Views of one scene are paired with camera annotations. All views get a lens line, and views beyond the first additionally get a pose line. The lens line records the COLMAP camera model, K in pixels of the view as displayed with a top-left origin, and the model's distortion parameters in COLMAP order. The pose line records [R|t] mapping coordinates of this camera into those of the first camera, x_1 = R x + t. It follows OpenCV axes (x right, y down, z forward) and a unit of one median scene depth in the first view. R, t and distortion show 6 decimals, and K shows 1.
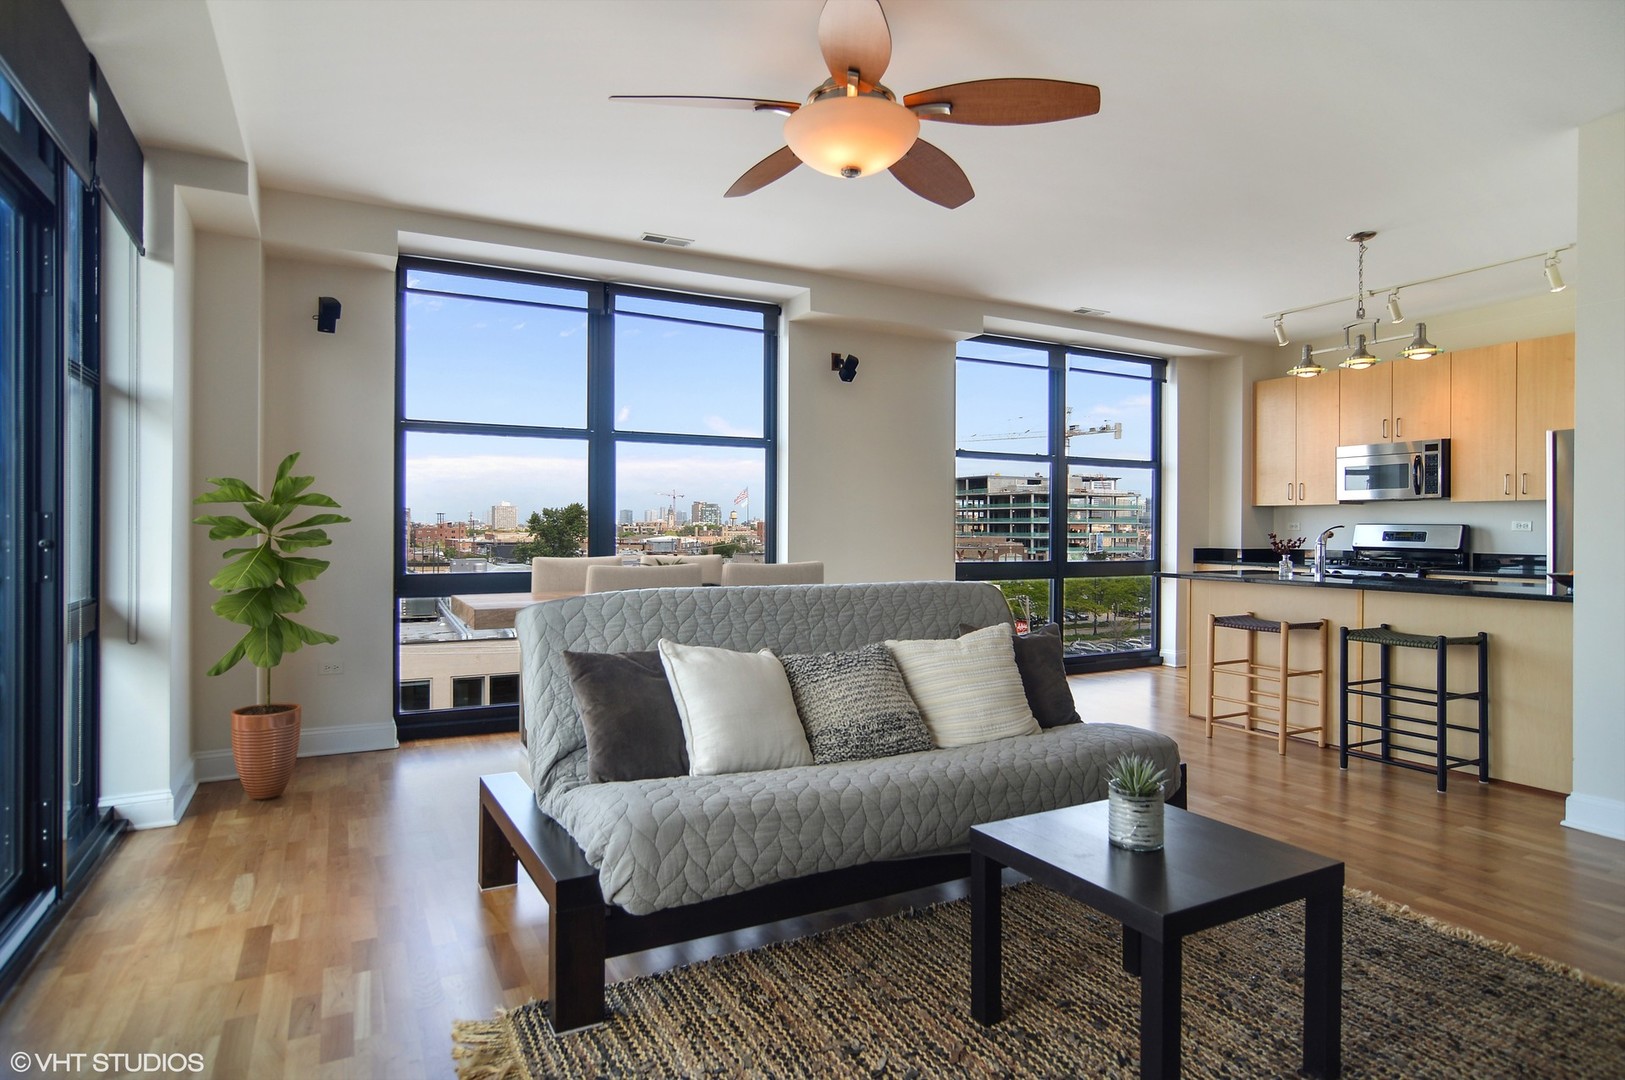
lens RADIAL K [[894.4, 0, 812.8], [0, 894.4, 530.6], [0, 0, 1]] dist [0.000166, 0.000343]
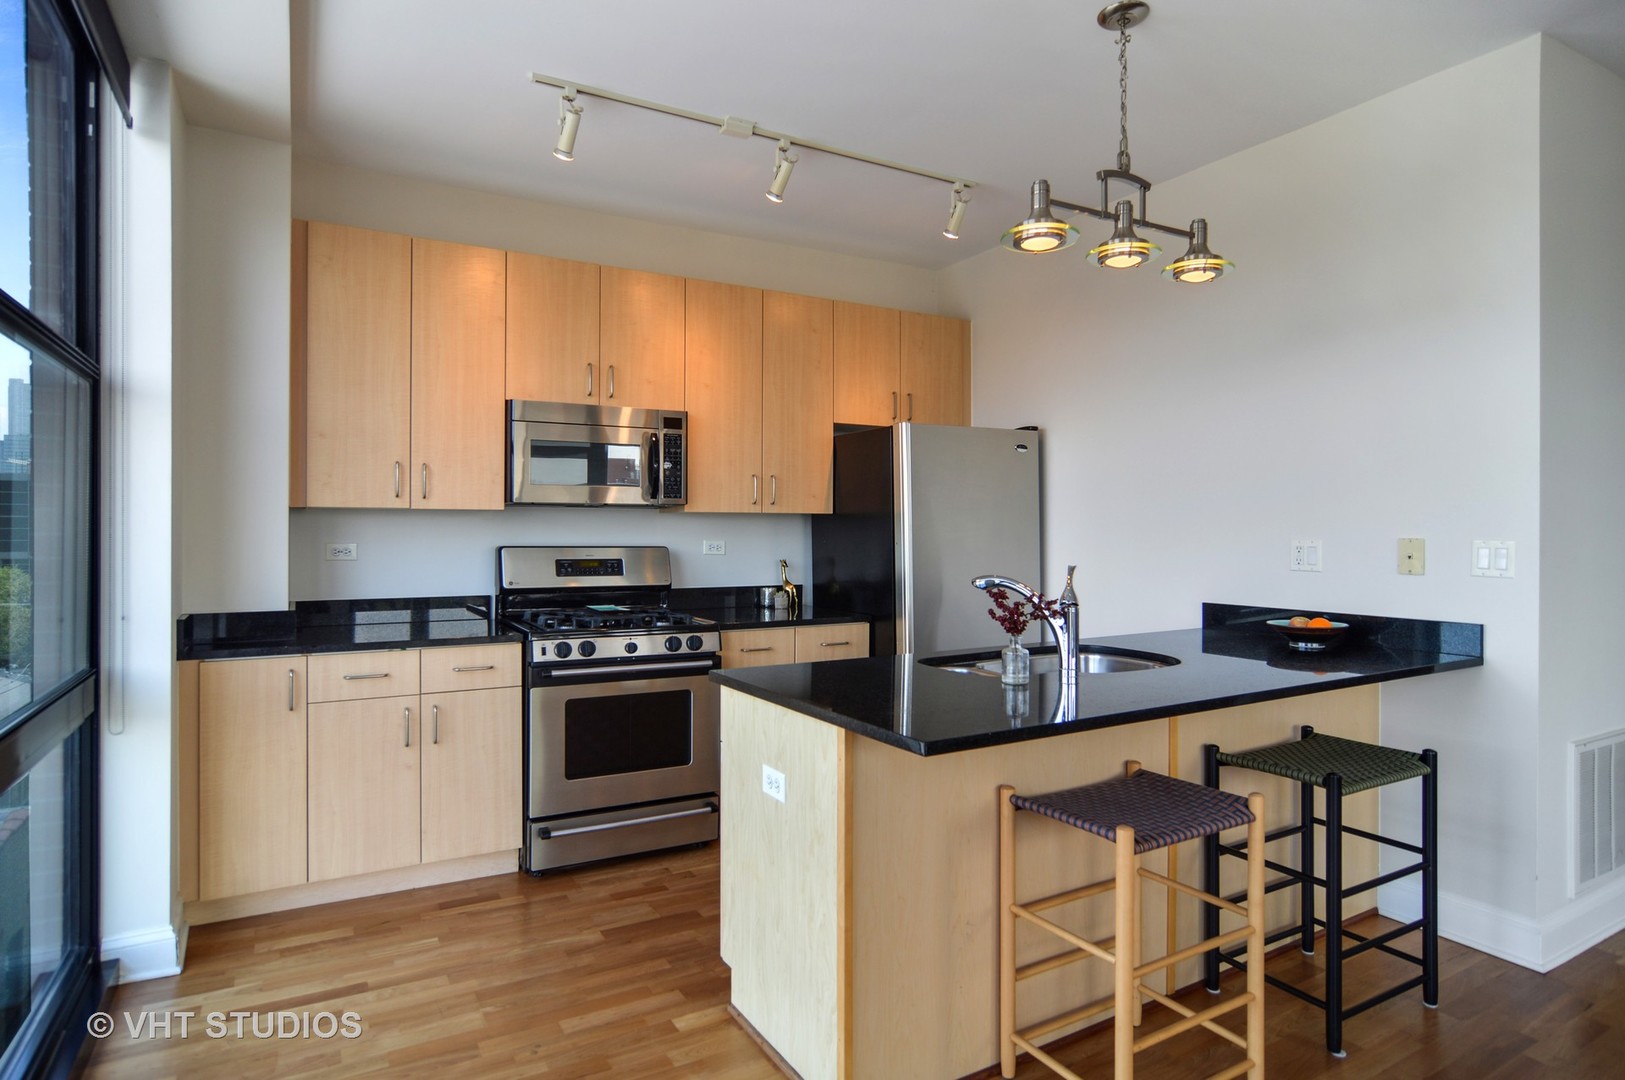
lens RADIAL K [[894.4, 0, 812.8], [0, 894.4, 530.6], [0, 0, 1]] dist [0.000166, 0.000343]
pose [[-0.038345, -0.001222, 0.999264, 0.071144], [0.001289, 0.999998, 0.001273, -0.019359], [-0.999264, 0.001337, -0.038344, 0.920237]]
